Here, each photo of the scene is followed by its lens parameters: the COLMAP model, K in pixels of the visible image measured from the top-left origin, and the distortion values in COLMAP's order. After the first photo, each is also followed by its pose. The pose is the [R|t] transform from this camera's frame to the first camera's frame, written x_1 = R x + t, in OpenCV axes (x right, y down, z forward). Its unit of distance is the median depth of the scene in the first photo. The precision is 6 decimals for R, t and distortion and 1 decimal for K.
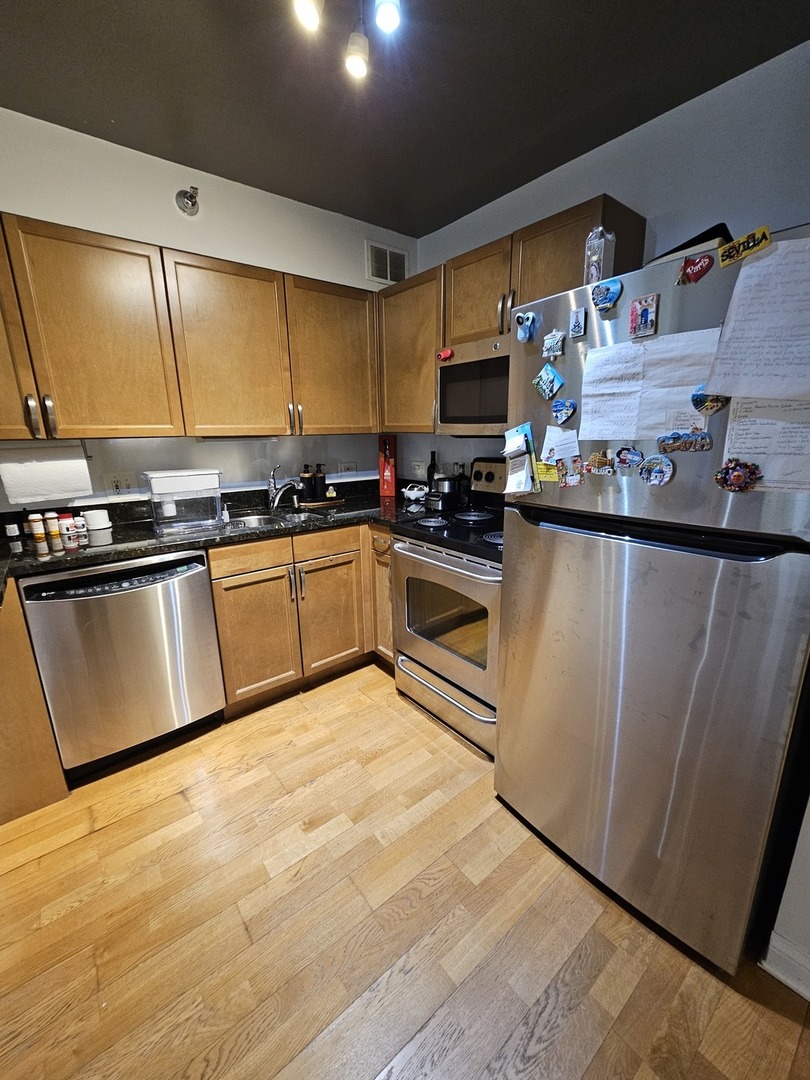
lens RADIAL K [[440.5, 0, 404.1], [0, 440.5, 544.1], [0, 0, 1]] dist [-0.002625, 0.000675]
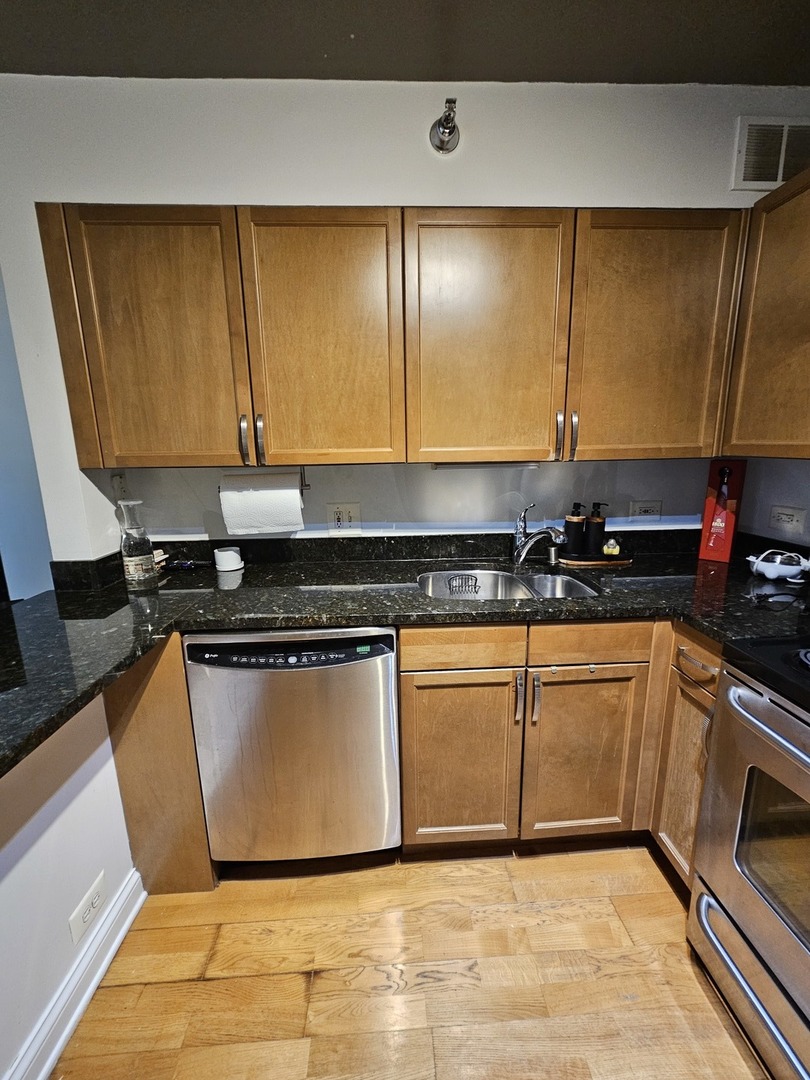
lens RADIAL K [[440.5, 0, 406.6], [0, 440.5, 544.4], [0, 0, 1]] dist [-0.002625, 0.000675]
pose [[0.813034, 0.121443, -0.569410, -0.056430], [-0.139994, 0.990088, 0.011274, -0.116127], [0.565135, 0.070548, 0.821976, 0.395977]]
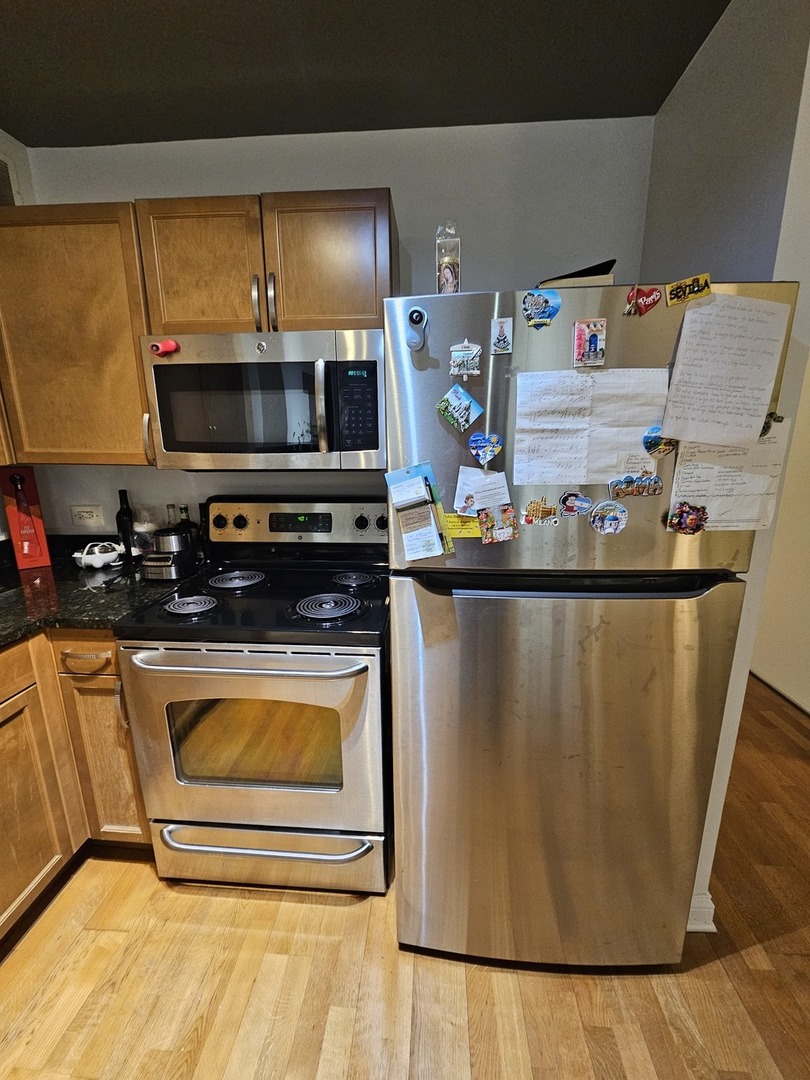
lens RADIAL K [[440.5, 0, 404.2], [0, 440.5, 545.5], [0, 0, 1]] dist [-0.002625, 0.000675]
pose [[0.677795, -0.158431, 0.717979, -0.177878], [0.180281, 0.982510, 0.046611, -0.111405], [-0.712806, 0.097846, 0.694502, 0.331565]]
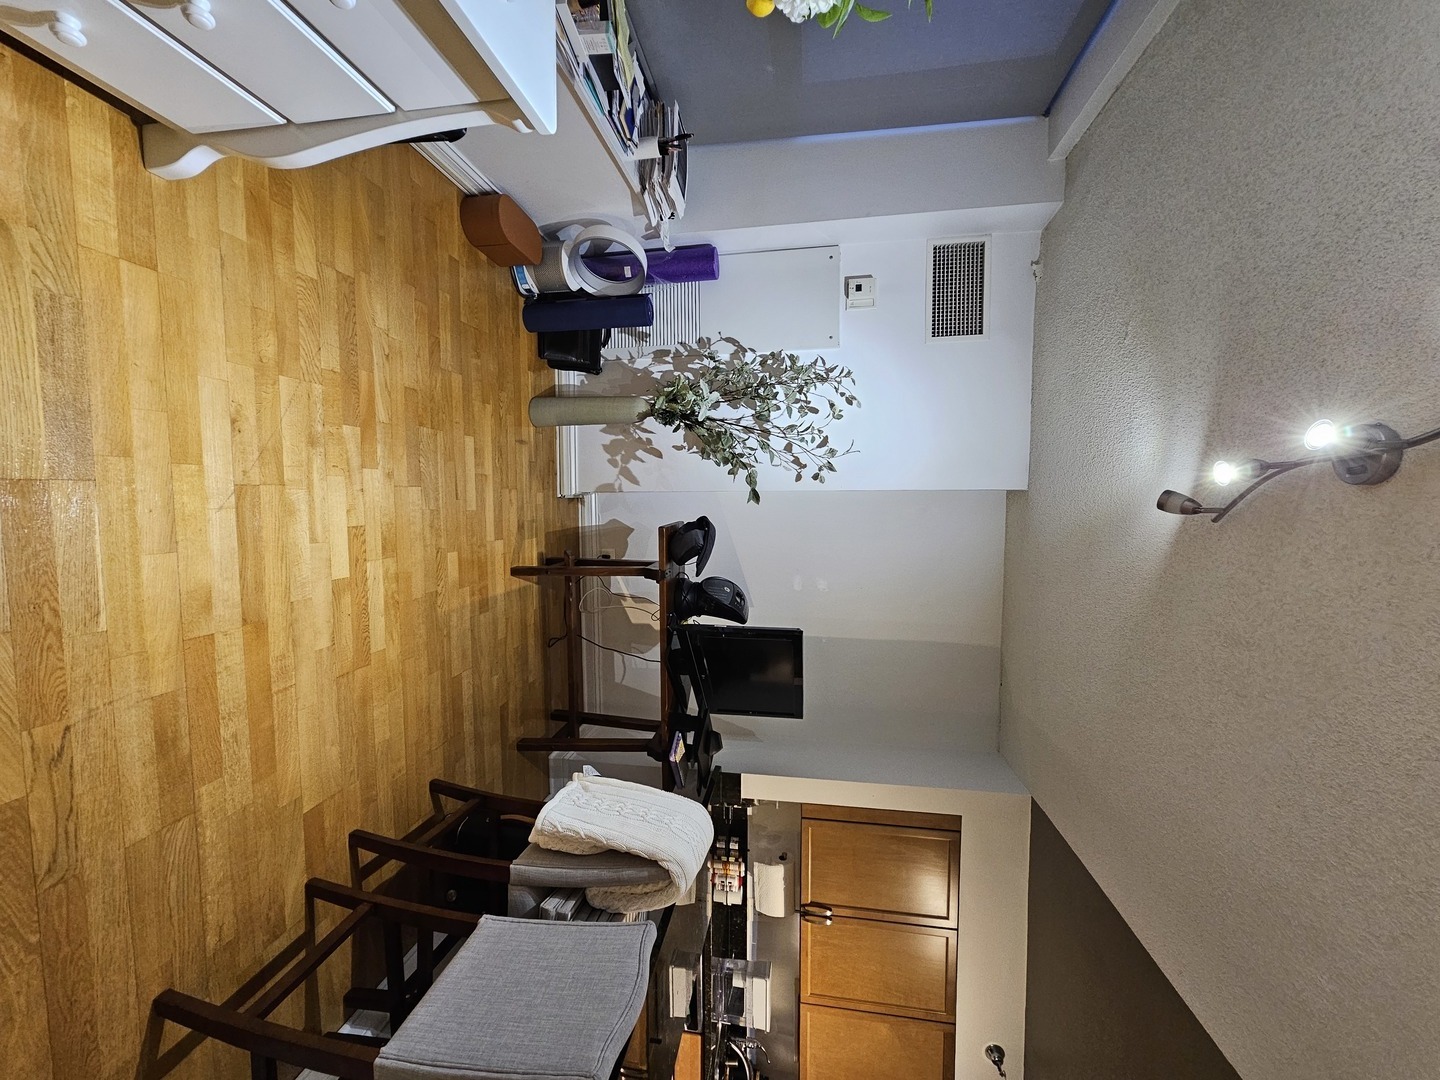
lens RADIAL K [[587.3, 0, 708.2], [0, 587.3, 540.1], [0, 0, 1]] dist [-0.002625, 0.000675]
pose [[-0.116616, 0.823499, -0.555203, -0.603490], [-0.987009, -0.158299, -0.027483, 0.217315], [-0.110521, 0.544785, 0.831261, -0.871359]]
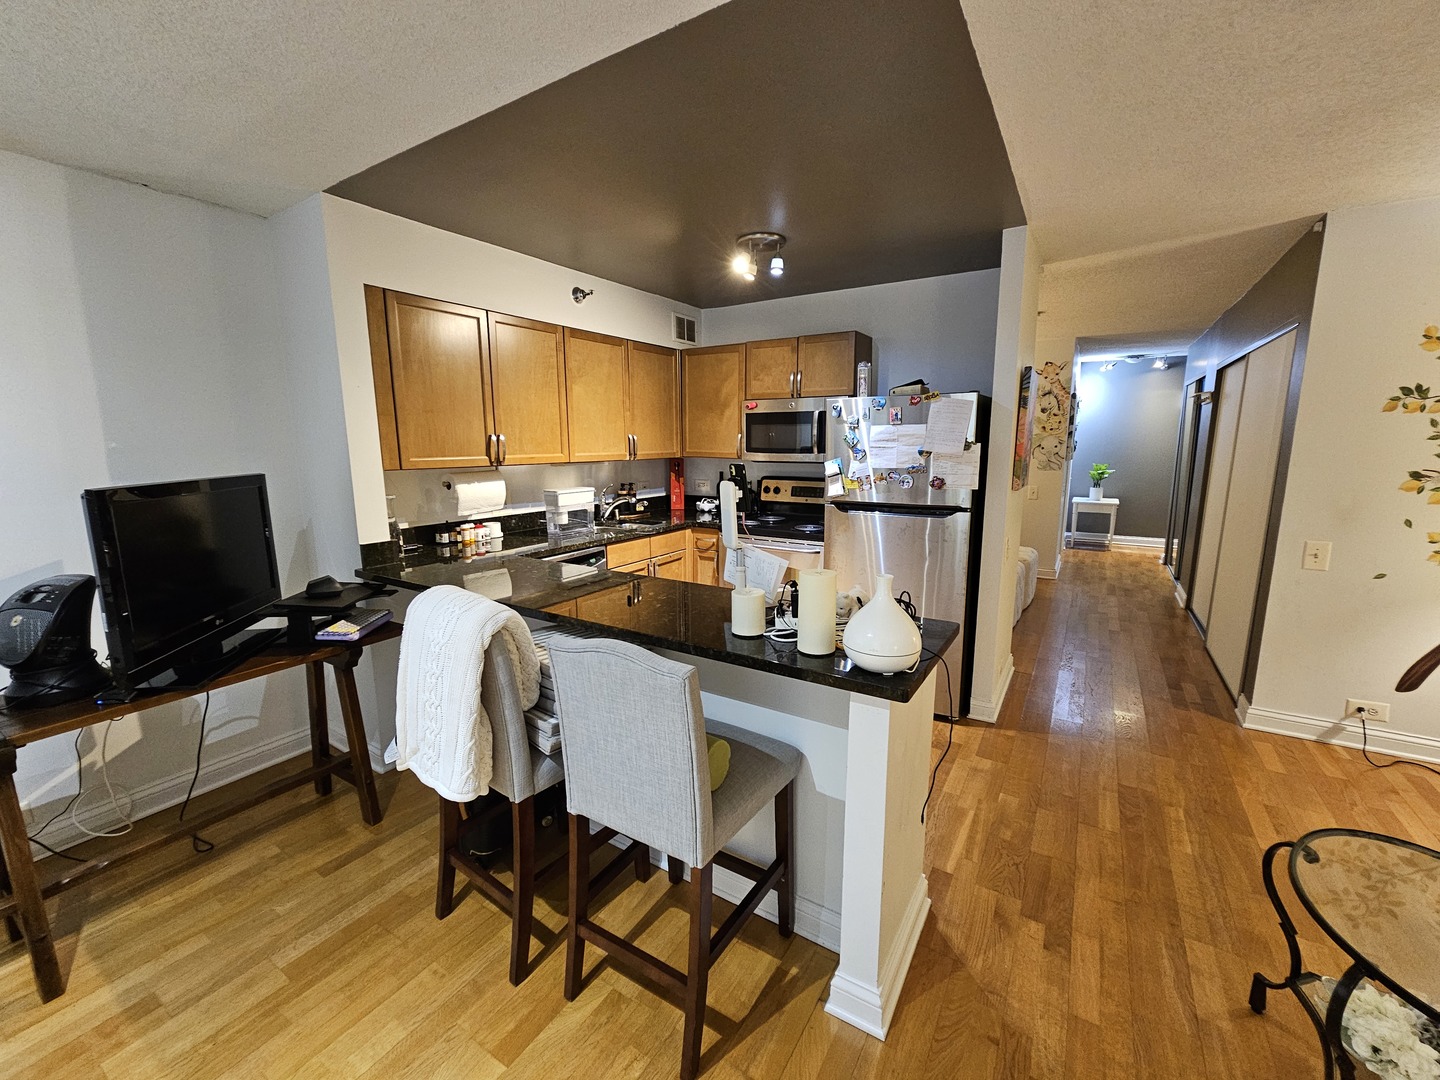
lens RADIAL K [[587.3, 0, 727.7], [0, 587.3, 540.4], [0, 0, 1]] dist [-0.002625, 0.000675]
pose [[0.942523, -0.045884, 0.330976, -0.631121], [0.073440, 0.994753, -0.071232, 0.136130], [-0.325971, 0.091444, 0.940947, -0.731471]]
